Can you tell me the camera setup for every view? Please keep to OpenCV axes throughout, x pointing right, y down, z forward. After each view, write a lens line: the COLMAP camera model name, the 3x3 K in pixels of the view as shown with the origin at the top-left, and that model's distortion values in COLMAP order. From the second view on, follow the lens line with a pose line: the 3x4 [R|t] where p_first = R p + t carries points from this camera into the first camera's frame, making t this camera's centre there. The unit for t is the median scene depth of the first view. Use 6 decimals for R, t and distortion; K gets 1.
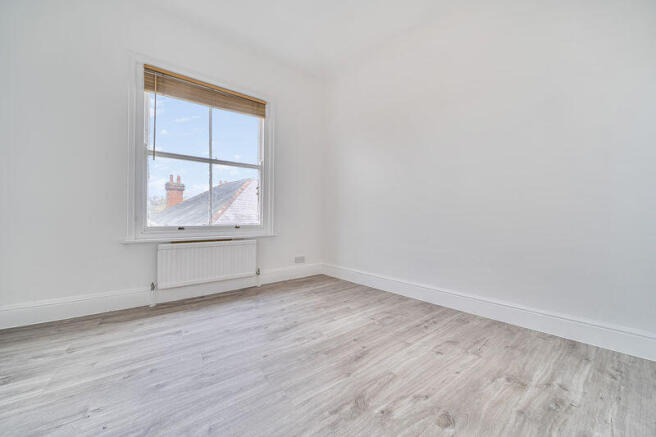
lens RADIAL K [[223.0, 0, 324.2], [0, 223.0, 217.2], [0, 0, 1]] dist [-0.005782, 0.000255]
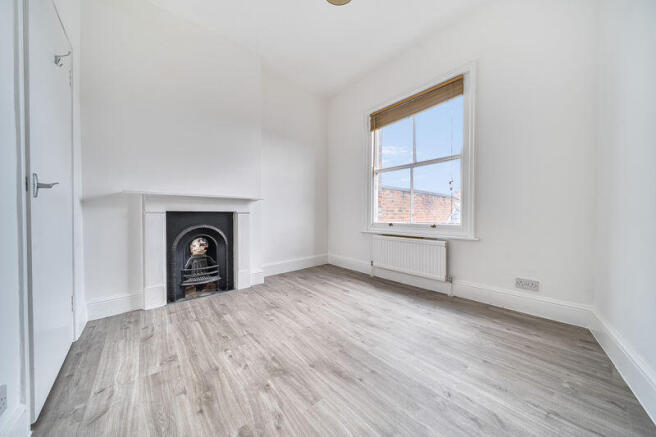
lens RADIAL K [[223.0, 0, 324.2], [0, 223.0, 217.2], [0, 0, 1]] dist [-0.005782, 0.000255]
pose [[0.075028, 0.004384, -0.997172, 0.680944], [0.001211, 0.999989, 0.004488, -0.000115], [0.997181, -0.001545, 0.075022, 0.574525]]
